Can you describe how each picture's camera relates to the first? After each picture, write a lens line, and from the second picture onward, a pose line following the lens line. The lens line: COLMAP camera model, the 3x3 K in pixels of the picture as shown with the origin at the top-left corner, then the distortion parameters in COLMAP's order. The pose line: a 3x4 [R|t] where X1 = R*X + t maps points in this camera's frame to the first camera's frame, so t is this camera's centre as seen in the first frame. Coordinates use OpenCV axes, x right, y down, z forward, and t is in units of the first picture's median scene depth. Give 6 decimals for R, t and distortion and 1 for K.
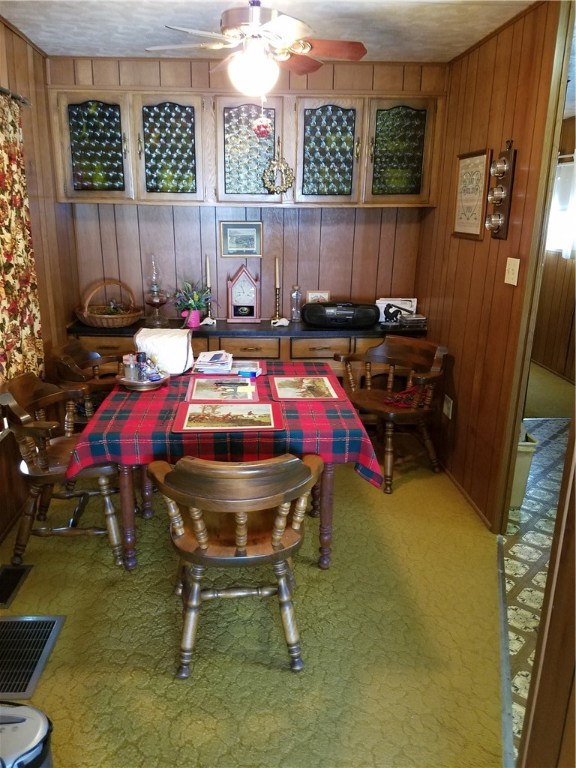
lens RADIAL K [[632.5, 0, 288.0], [0, 632.5, 384.0], [0, 0, 1]] dist [0.002313, -0.075693]
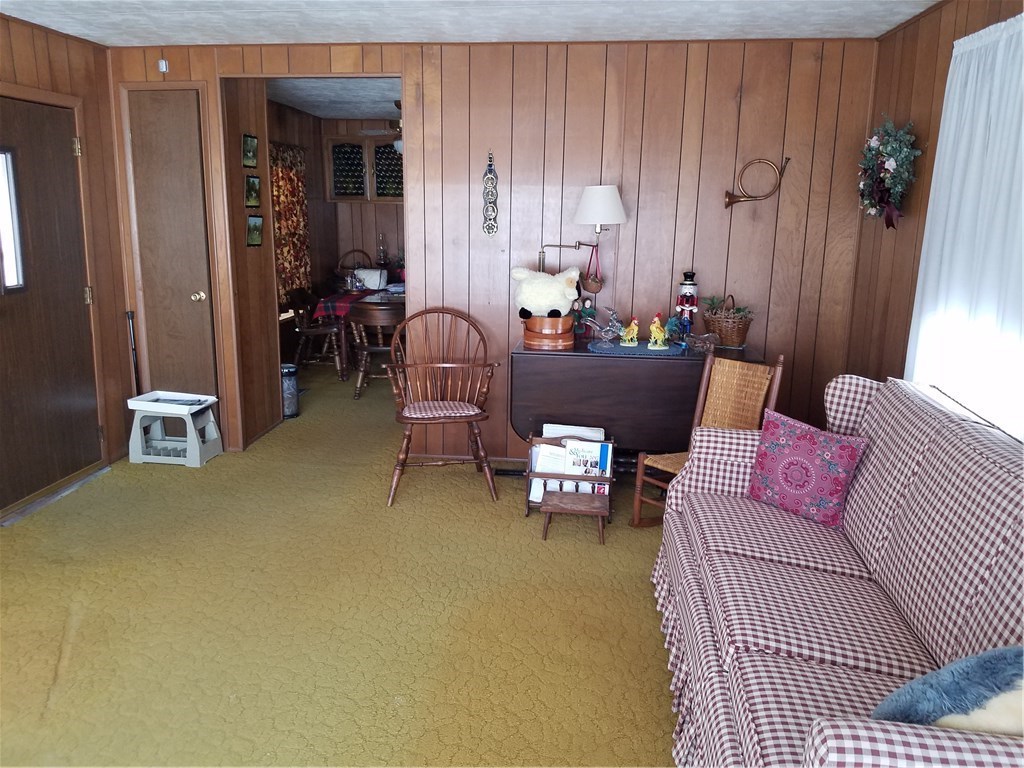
lens RADIAL K [[767.6, 0, 512.0], [0, 767.6, 384.0], [0, 0, 1]] dist [0.001311, 0.000148]
pose [[0.989547, 0.032835, -0.140425, 0.452244], [-0.039776, 0.998107, -0.046913, 0.285814], [0.138619, 0.052008, 0.988979, -0.978100]]
